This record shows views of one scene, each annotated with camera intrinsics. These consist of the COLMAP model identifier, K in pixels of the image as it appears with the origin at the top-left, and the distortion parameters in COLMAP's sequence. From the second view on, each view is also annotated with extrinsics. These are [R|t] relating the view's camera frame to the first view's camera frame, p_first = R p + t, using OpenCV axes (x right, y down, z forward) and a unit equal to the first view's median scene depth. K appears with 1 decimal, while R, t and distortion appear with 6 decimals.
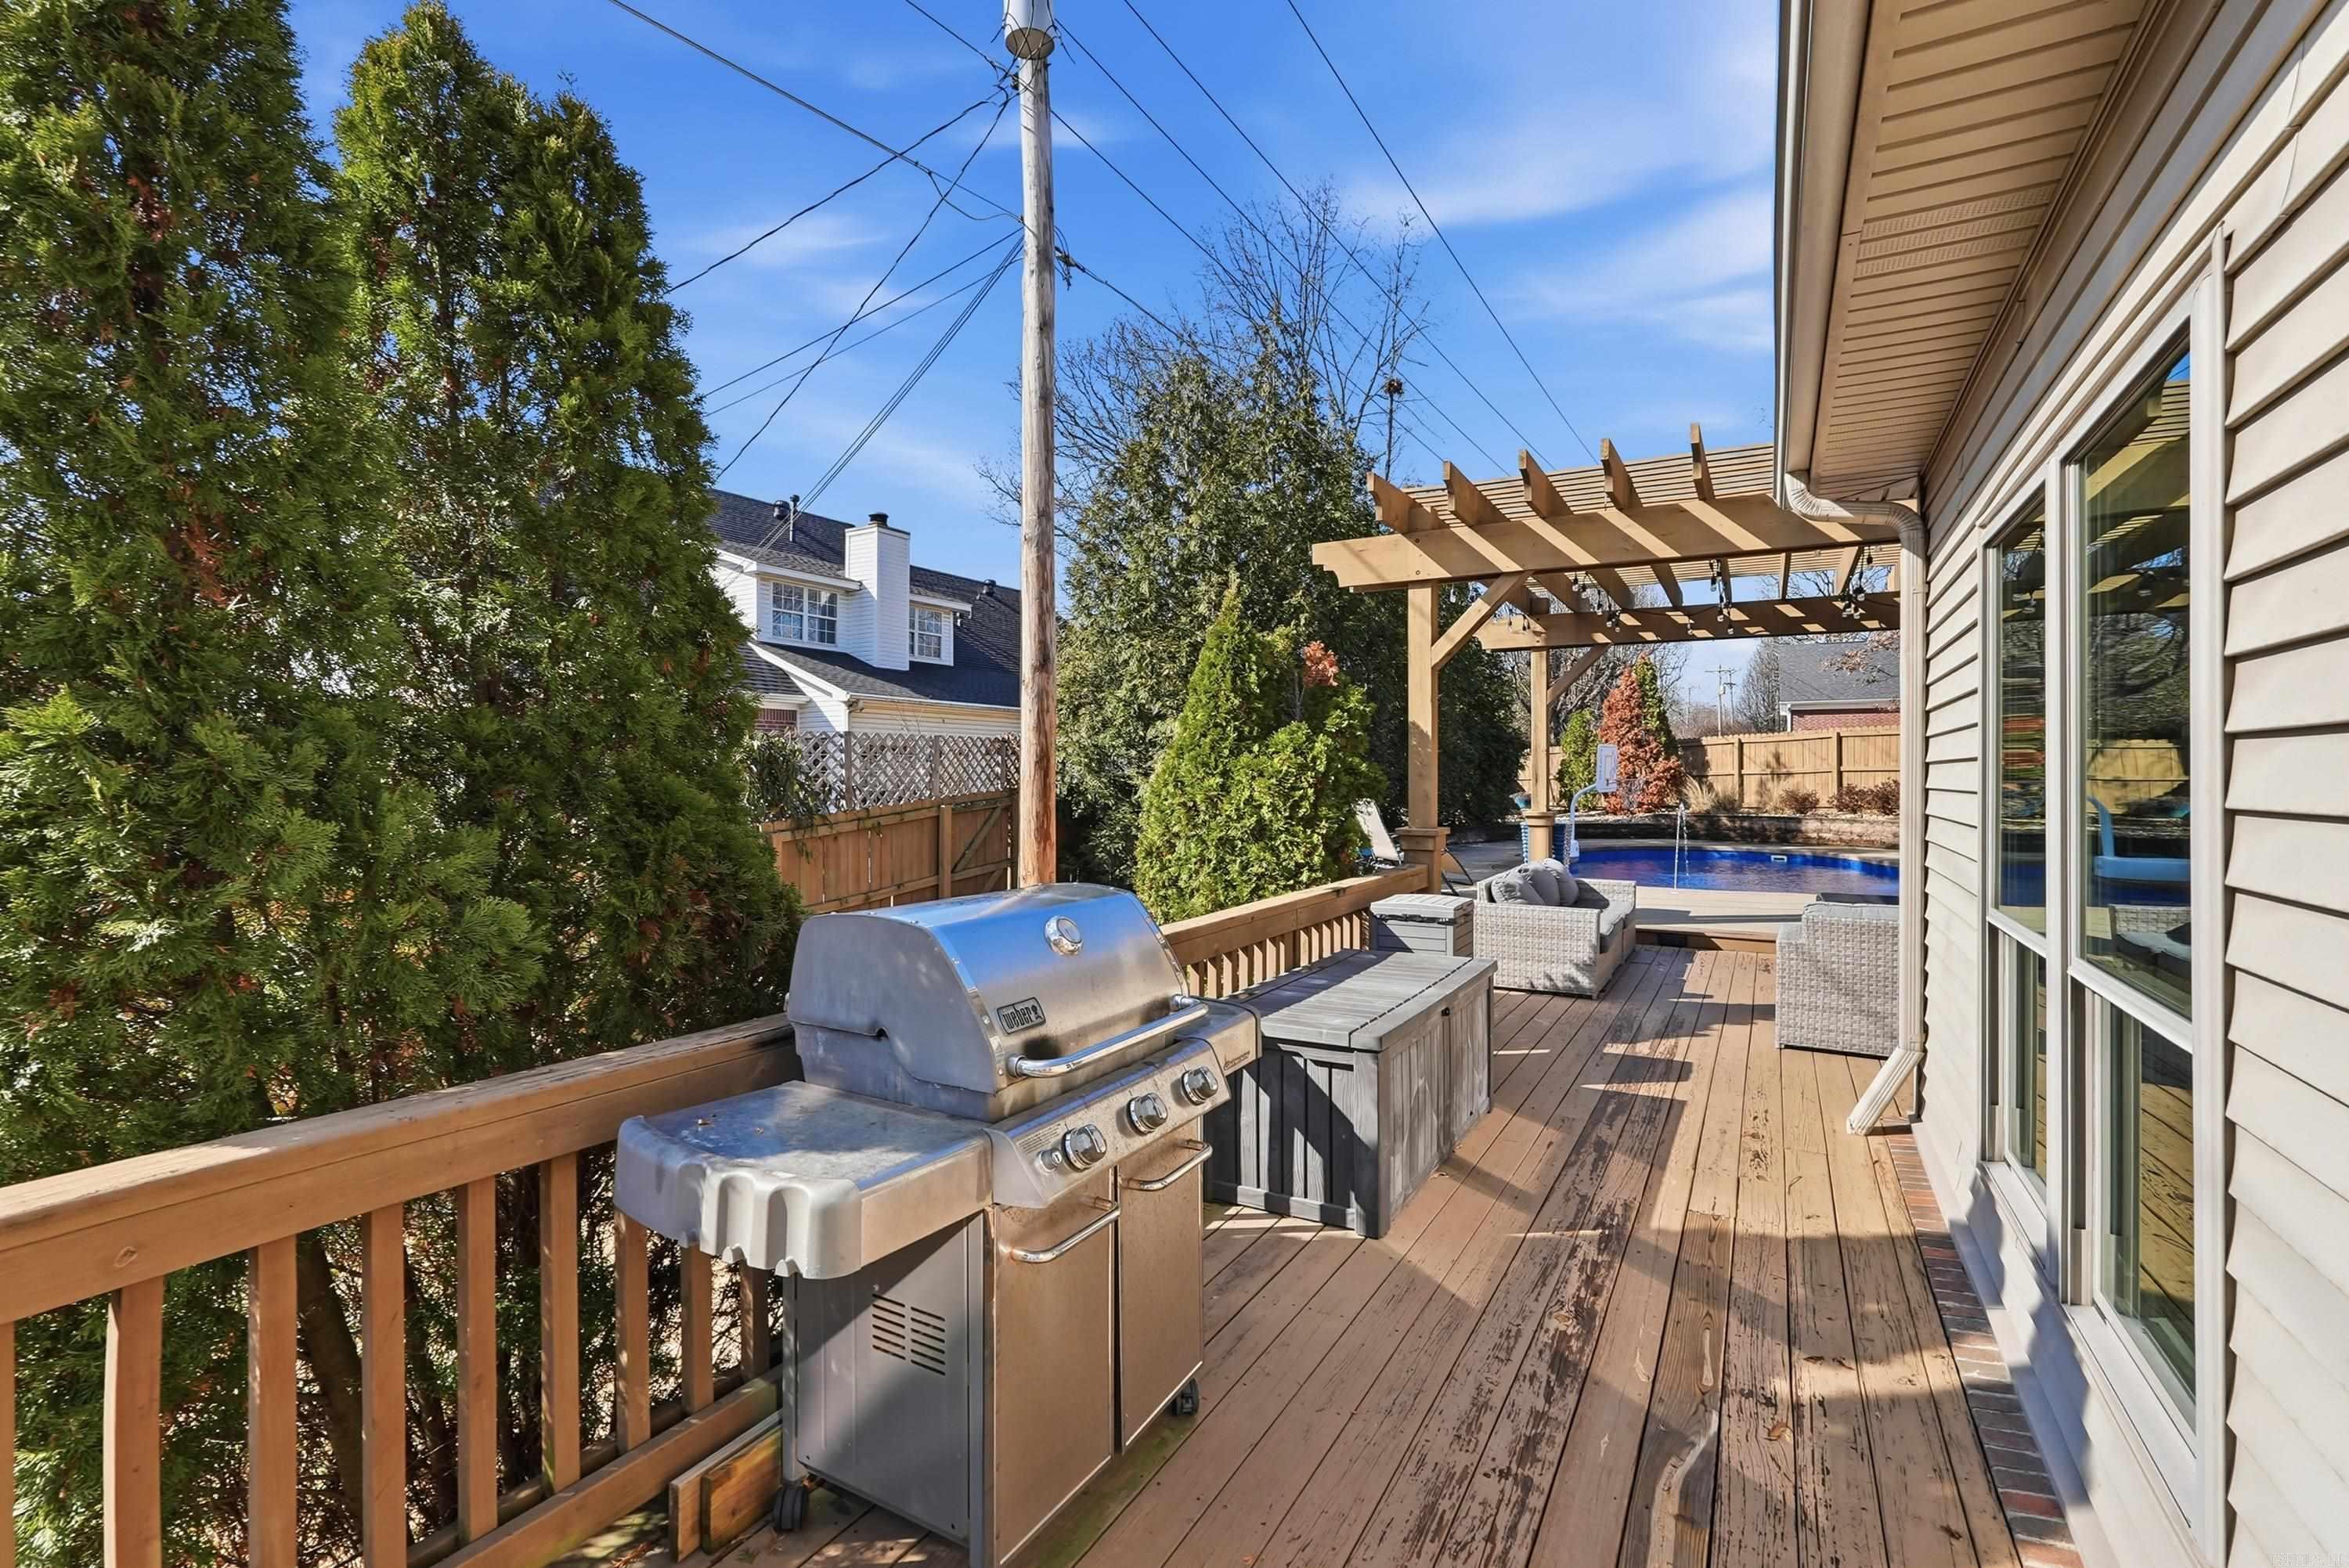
lens RADIAL K [[1053.3, 0, 1178.1], [0, 1053.3, 778.8], [0, 0, 1]] dist [-0.011121, 0.004901]
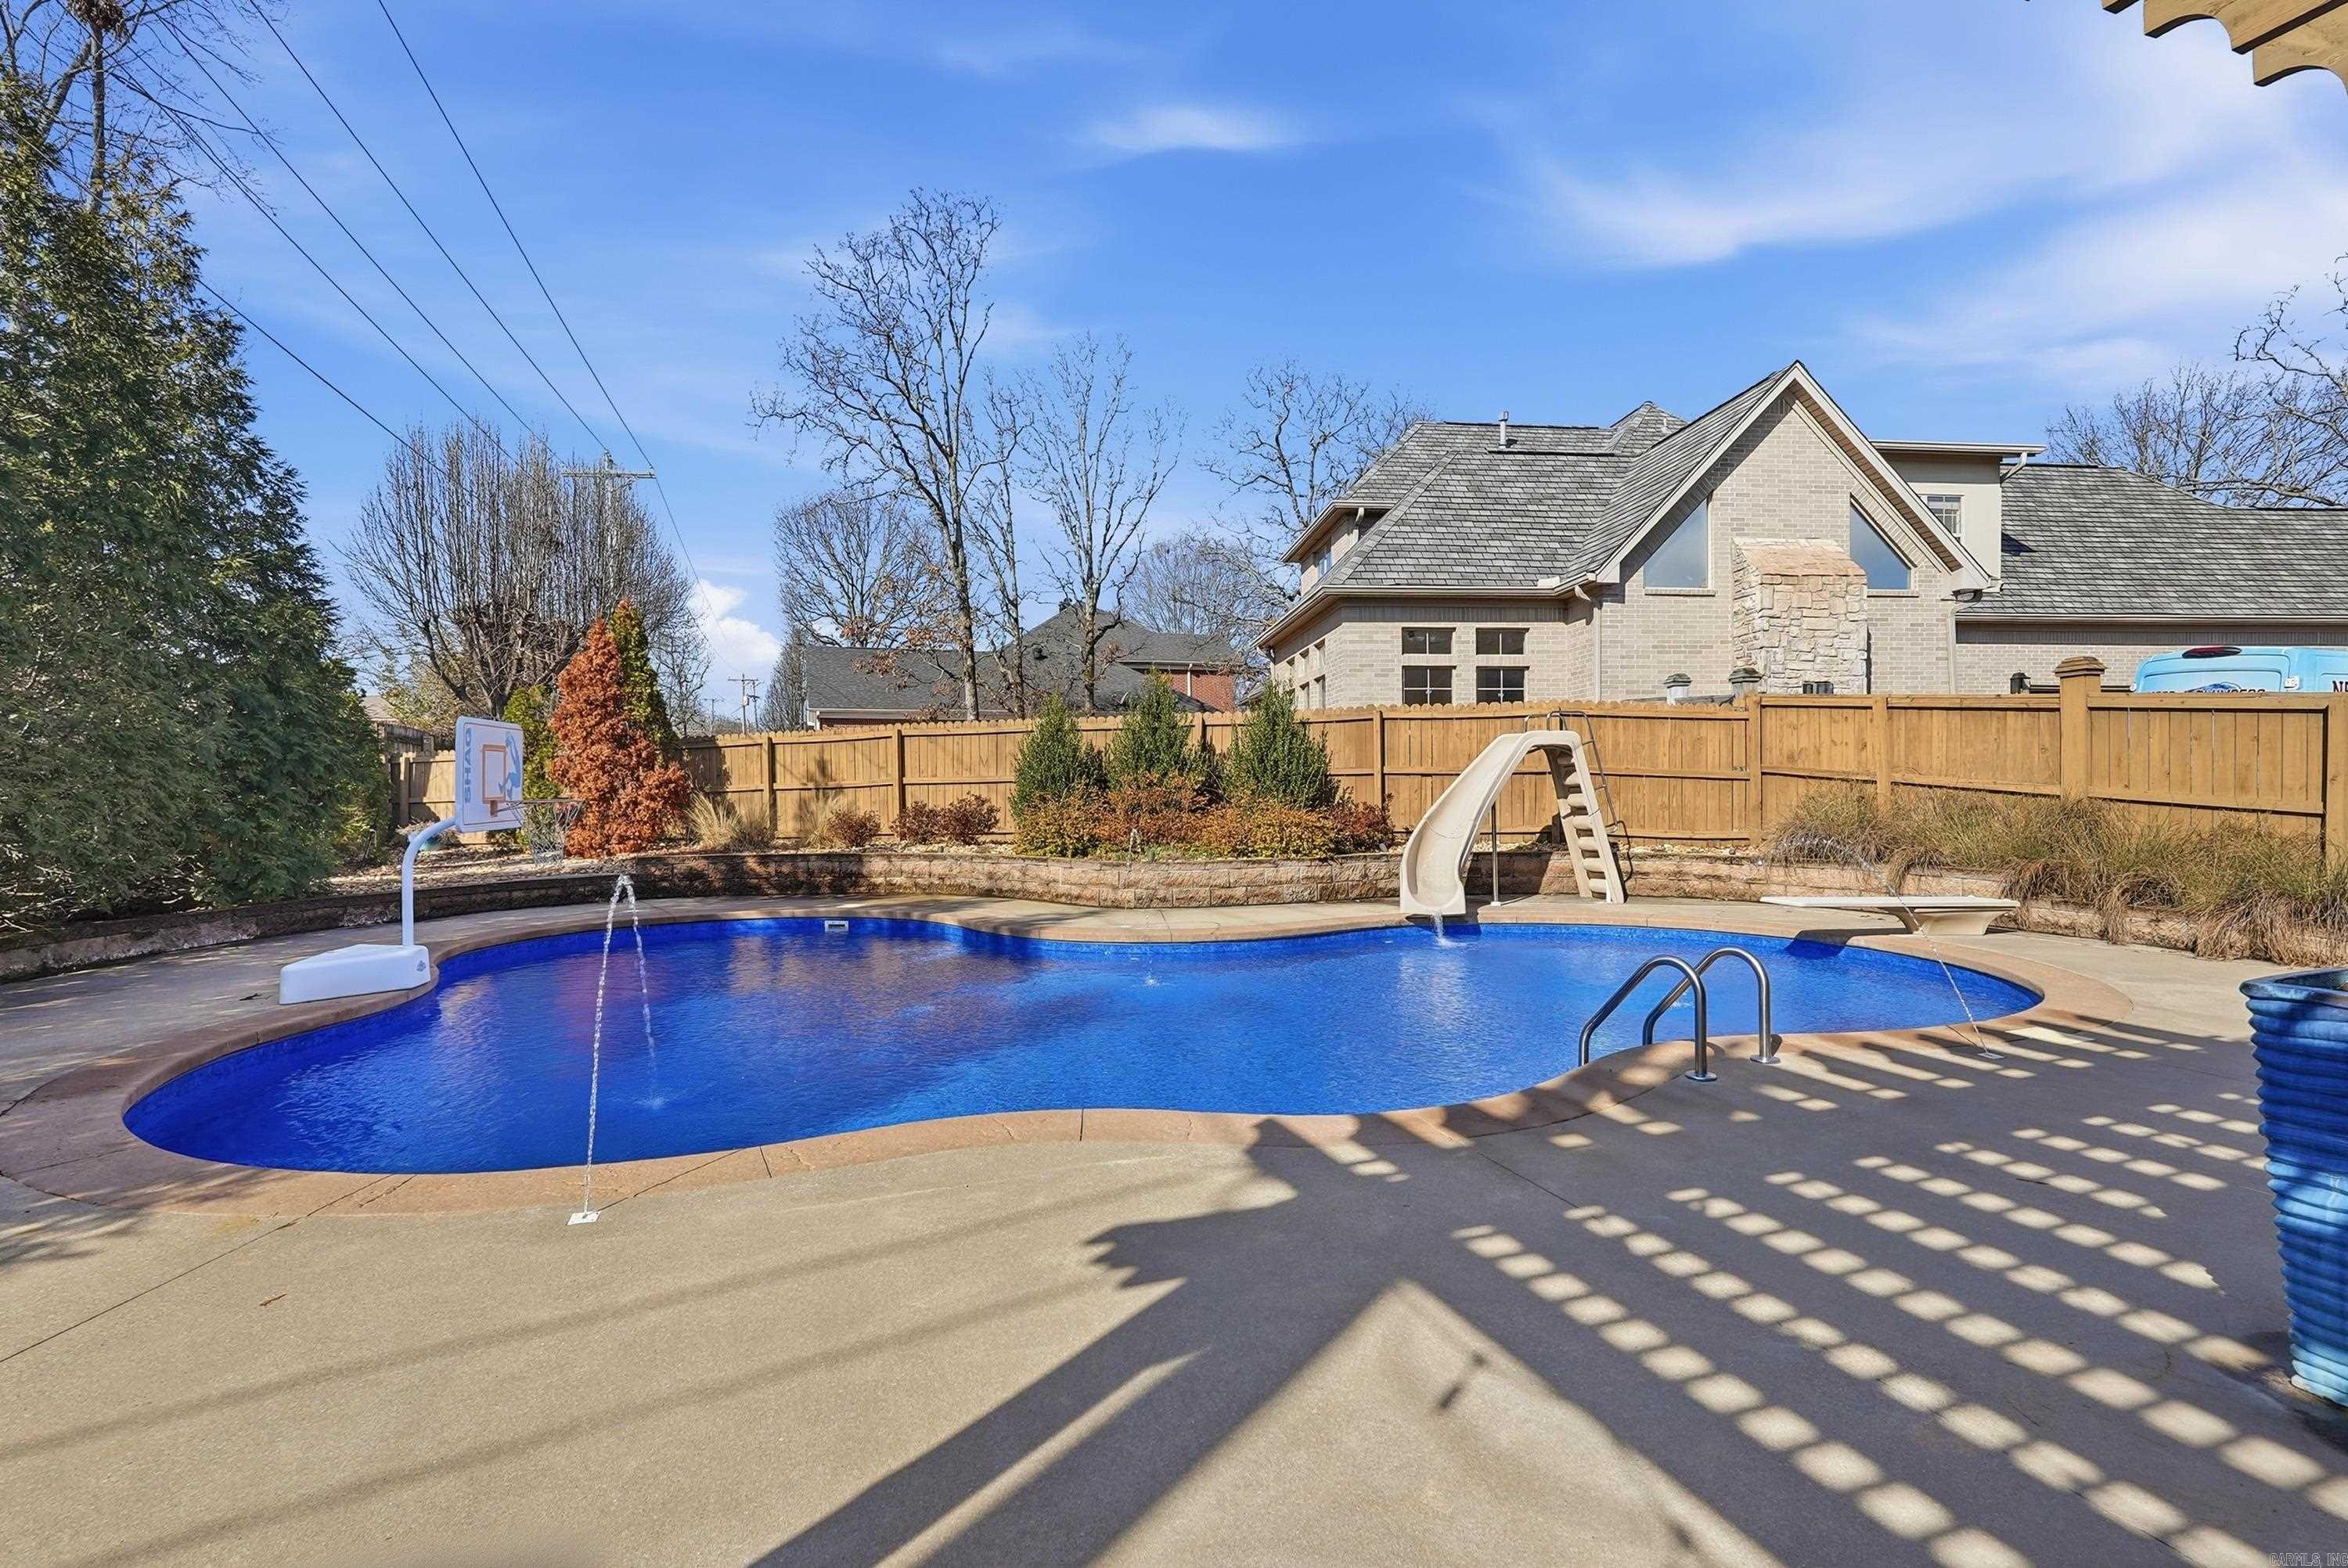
lens RADIAL K [[1052.8, 0, 1178.8], [0, 1052.8, 802.1], [0, 0, 1]] dist [-0.011121, 0.004901]
pose [[0.646912, -0.016134, 0.762394, 0.188505], [0.010608, 0.999870, 0.012159, -0.001813], [-0.762491, 0.000221, 0.646999, 0.363090]]
